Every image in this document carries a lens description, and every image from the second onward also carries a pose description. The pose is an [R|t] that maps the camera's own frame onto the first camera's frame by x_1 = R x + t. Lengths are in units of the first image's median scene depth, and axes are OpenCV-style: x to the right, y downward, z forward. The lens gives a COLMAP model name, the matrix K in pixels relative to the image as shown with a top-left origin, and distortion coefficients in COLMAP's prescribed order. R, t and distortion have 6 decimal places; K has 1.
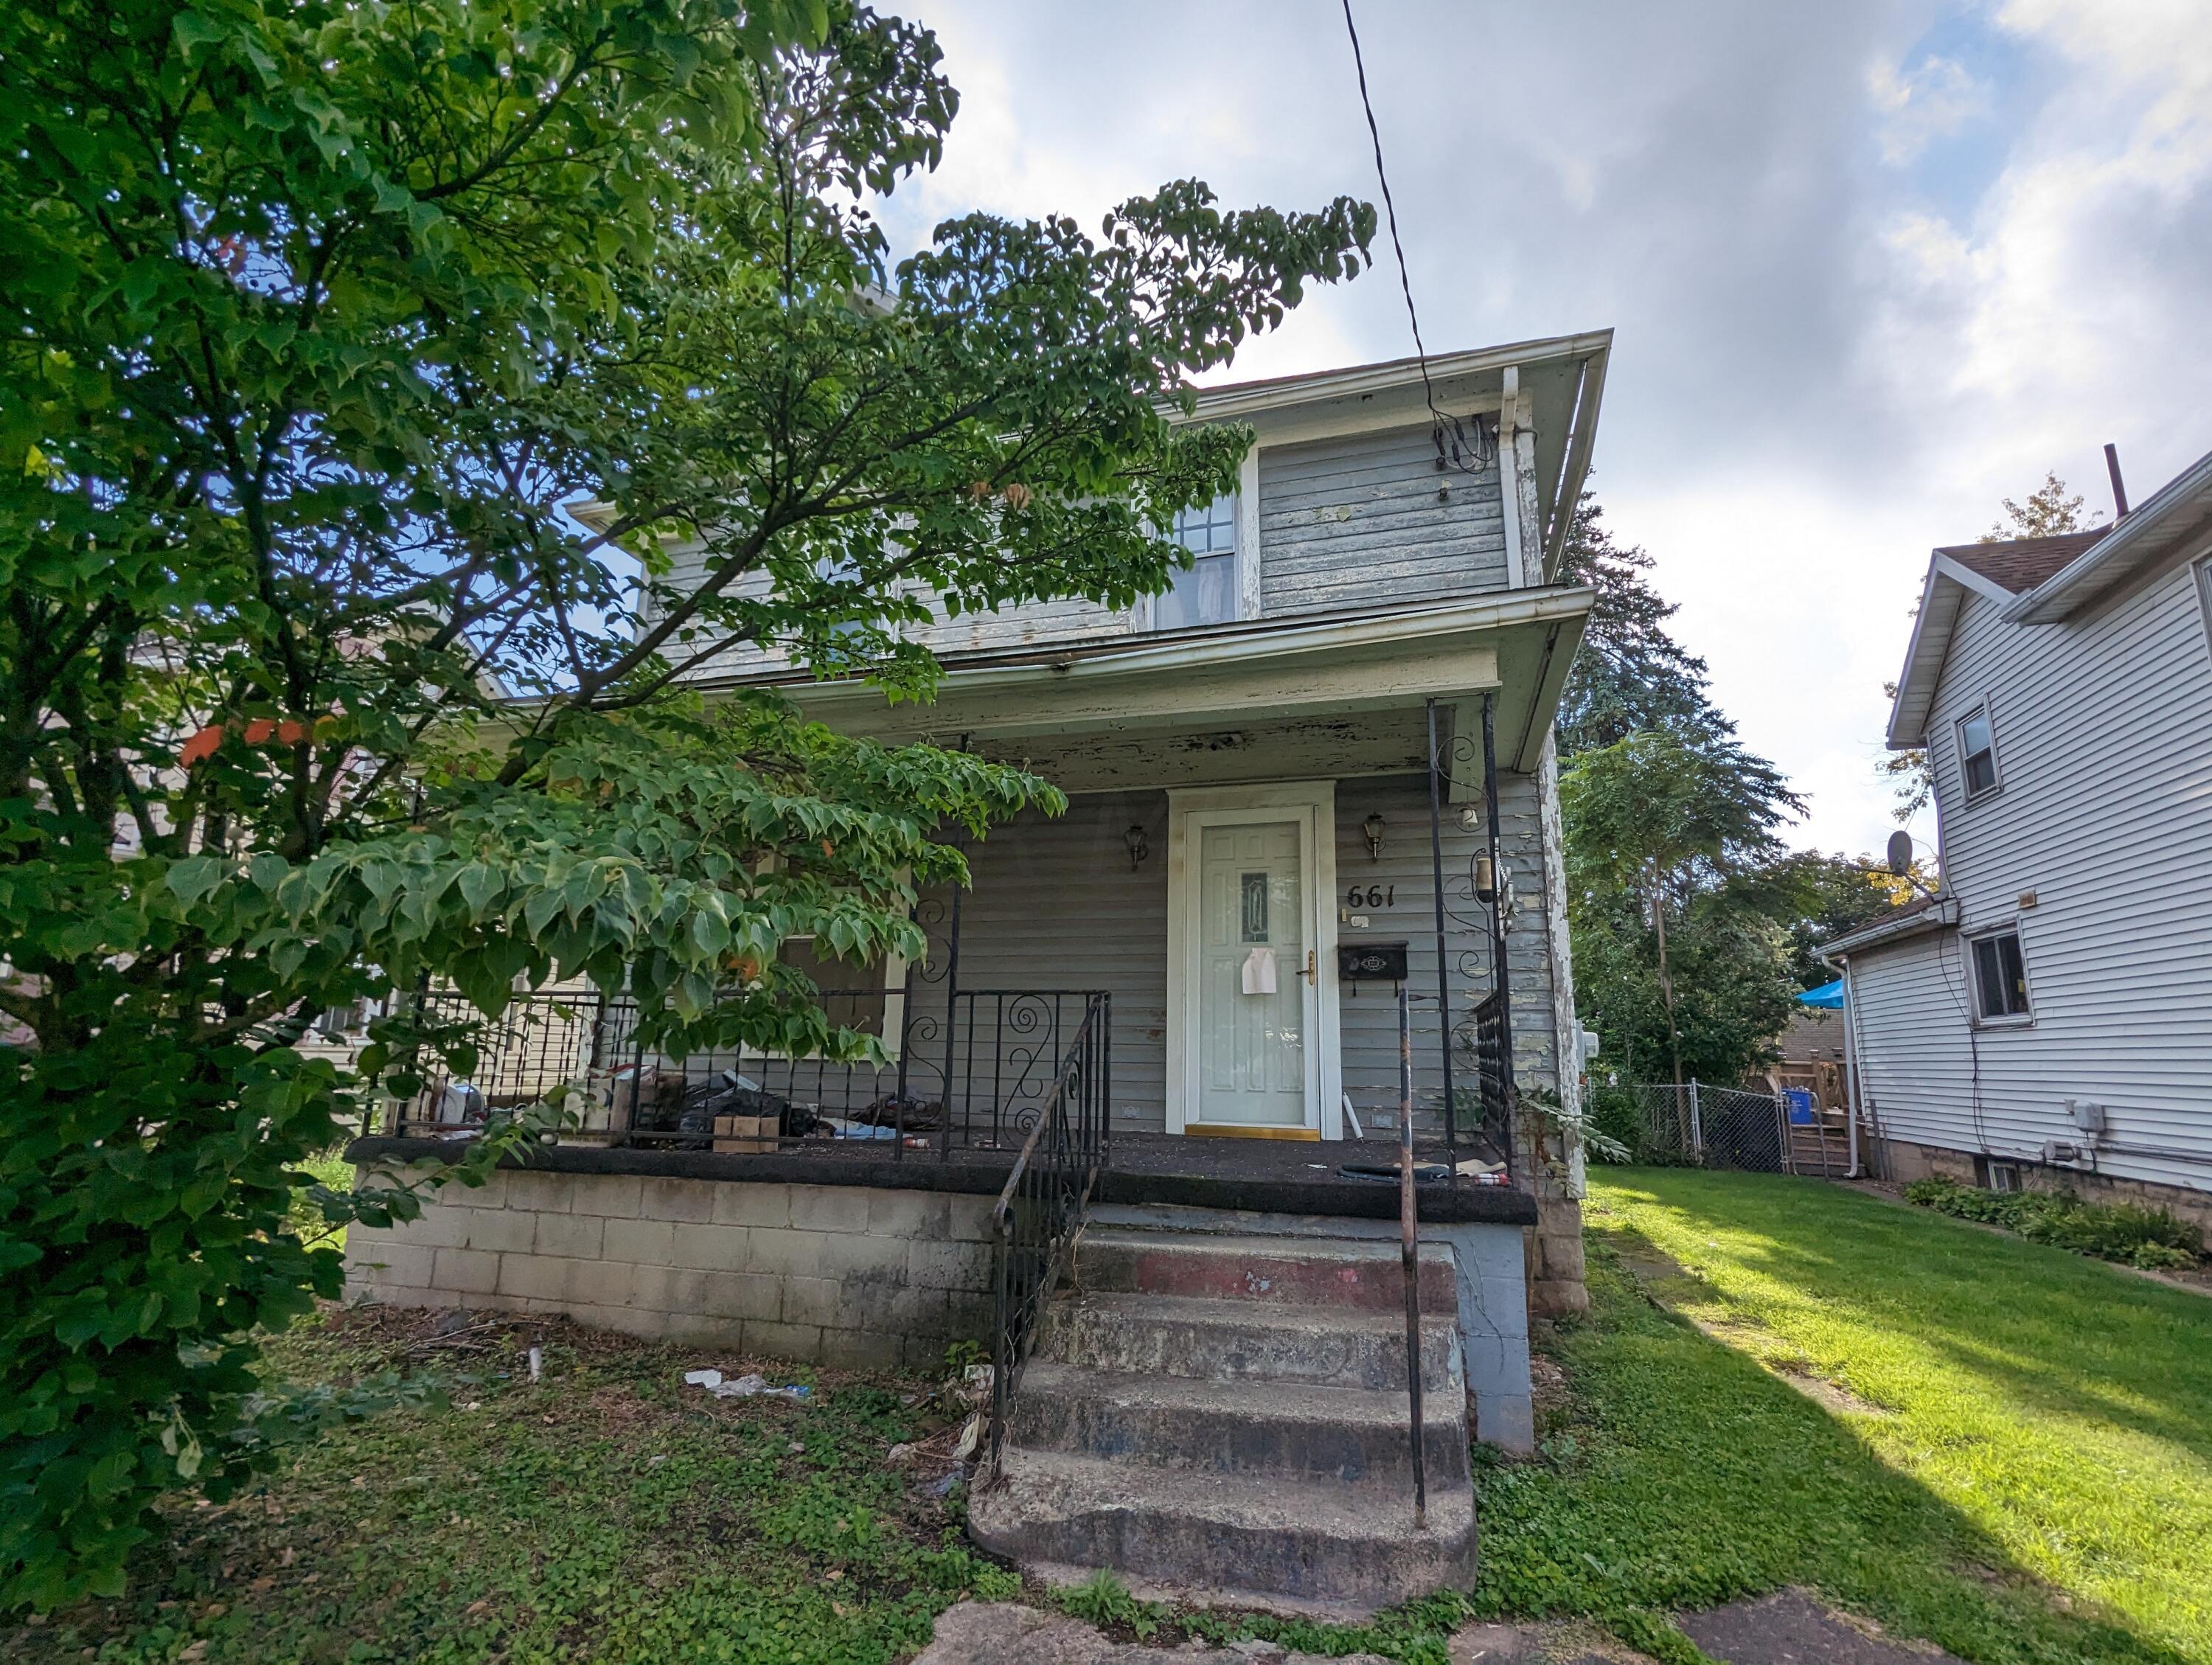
lens RADIAL K [[1044.1, 0, 1112.3], [0, 1044.1, 841.1], [0, 0, 1]] dist [0.000485, -0.000156]
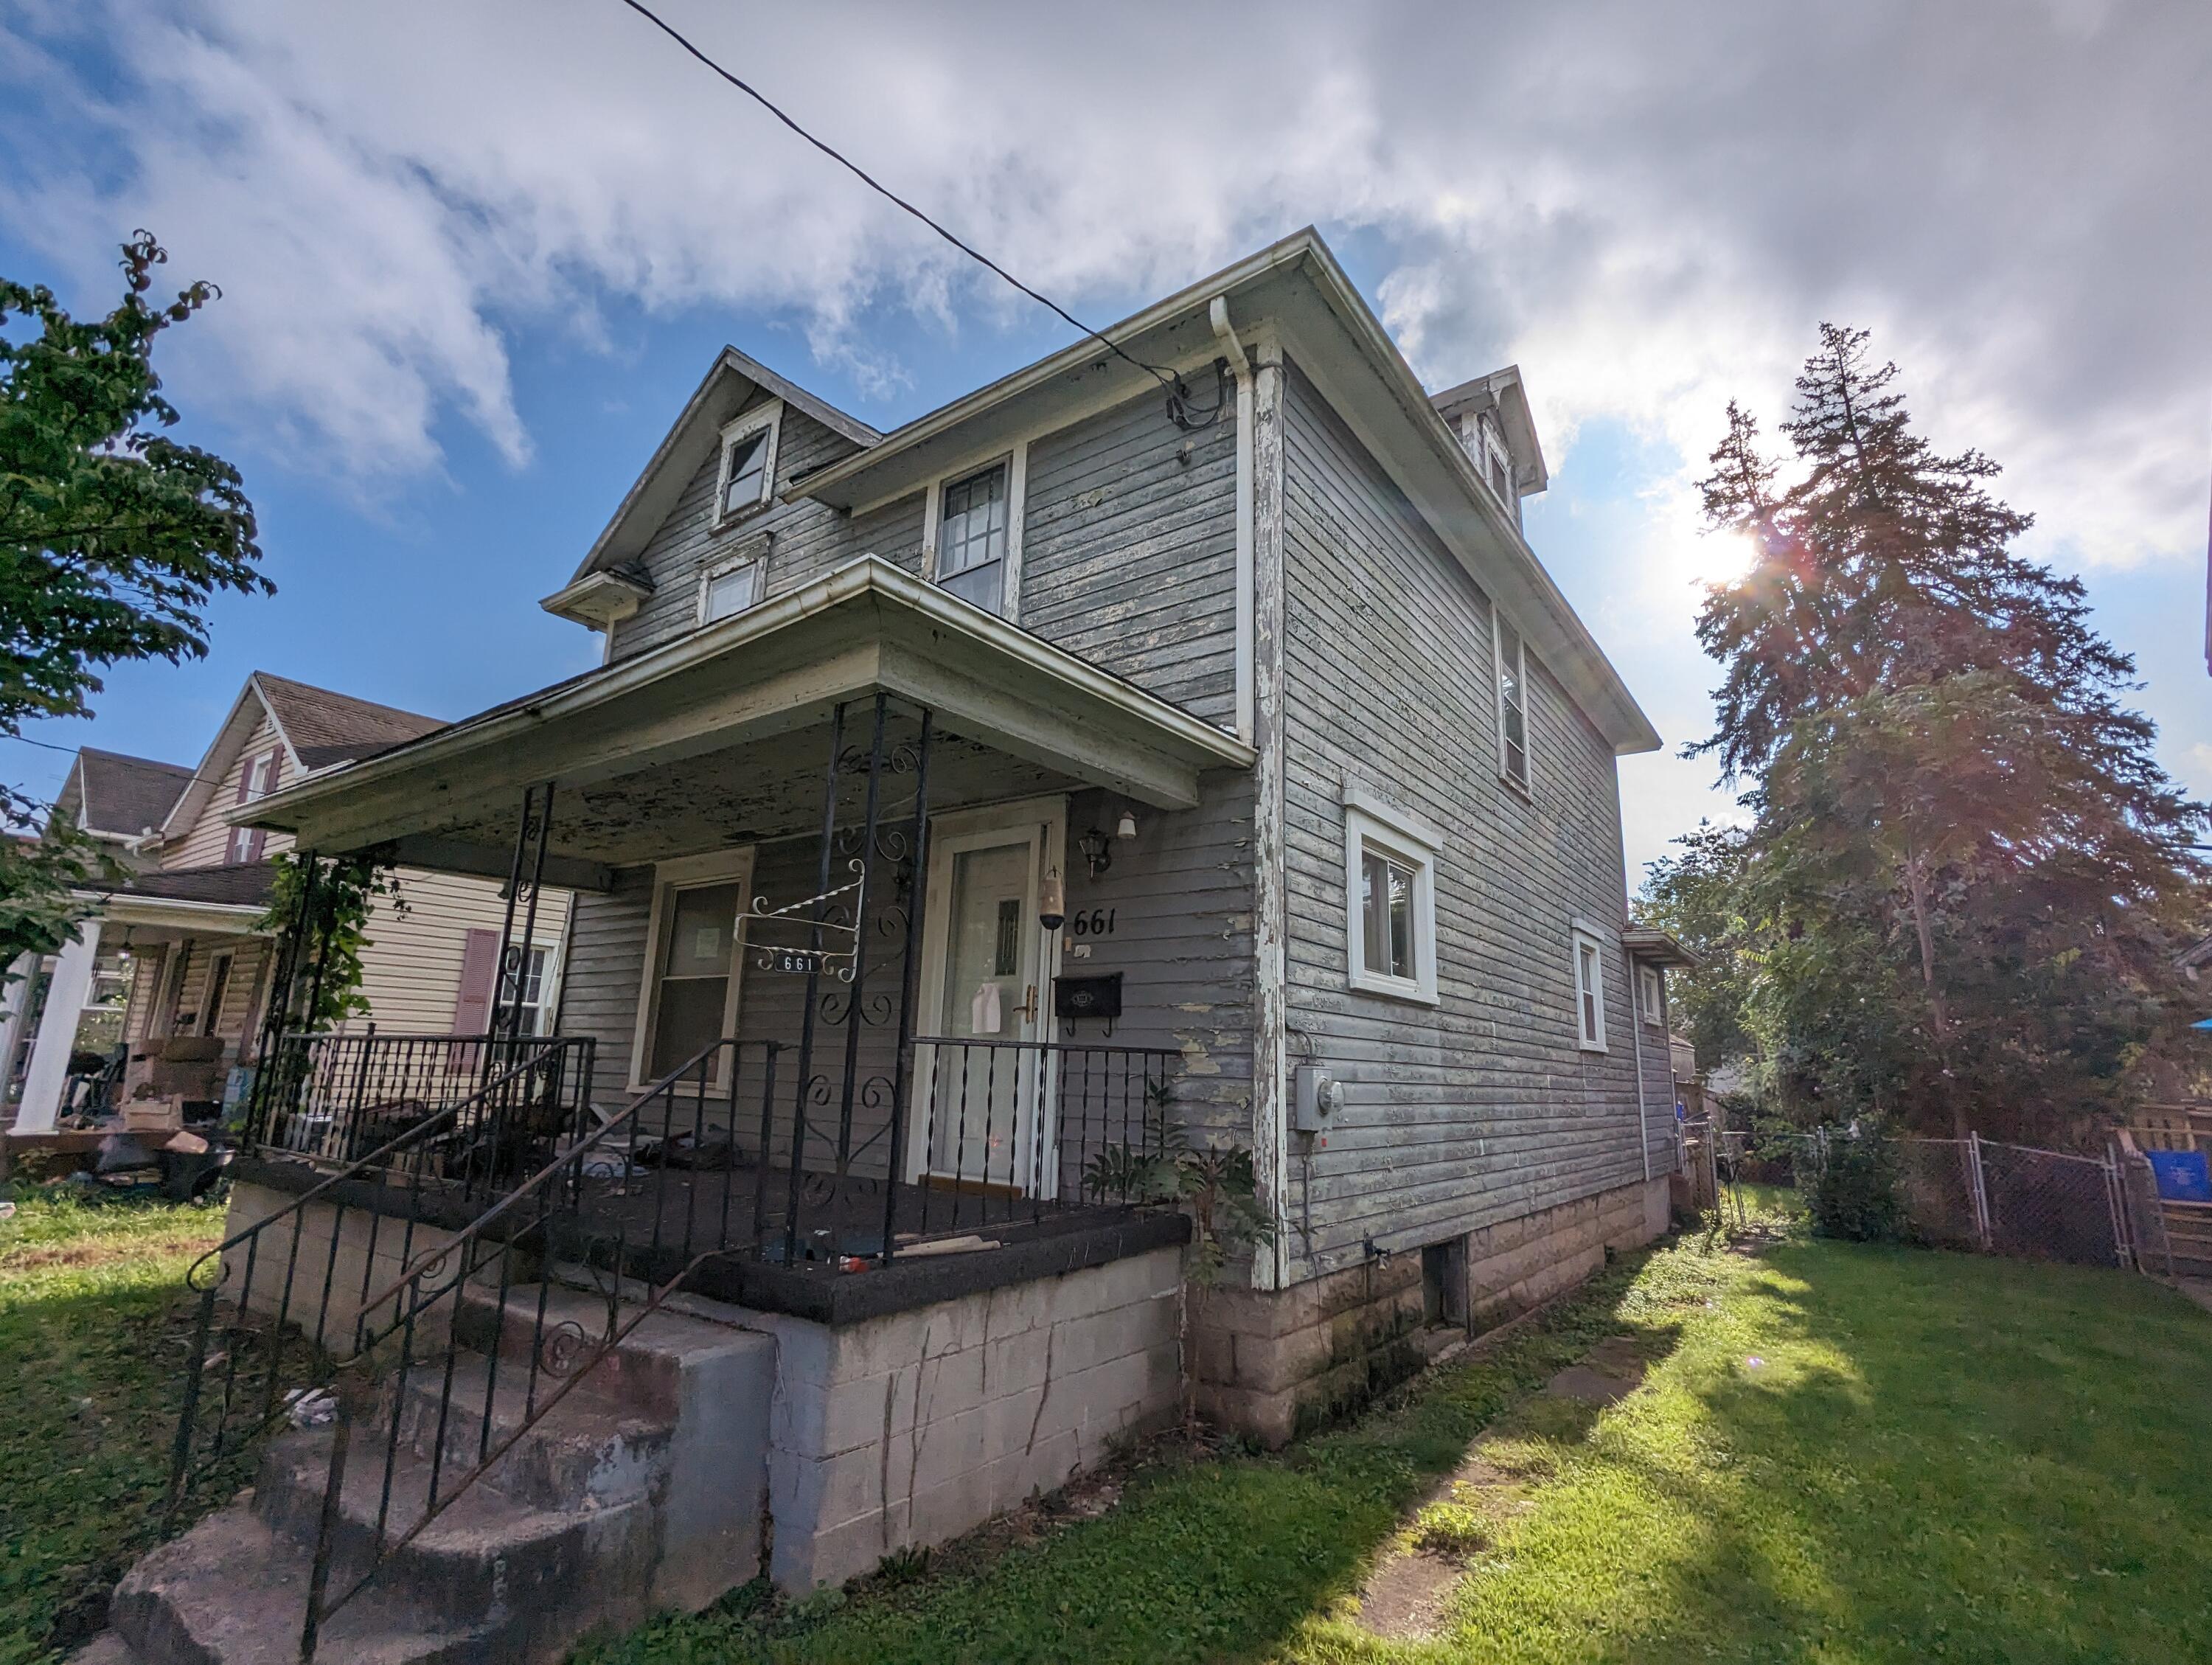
lens RADIAL K [[1044.1, 0, 1108.3], [0, 1044.1, 834.9], [0, 0, 1]] dist [0.000485, -0.000156]
pose [[0.941566, -0.064724, -0.330550, 0.234745], [0.055080, 0.997741, -0.038470, 0.005954], [0.332293, 0.018015, 0.943004, 0.071670]]
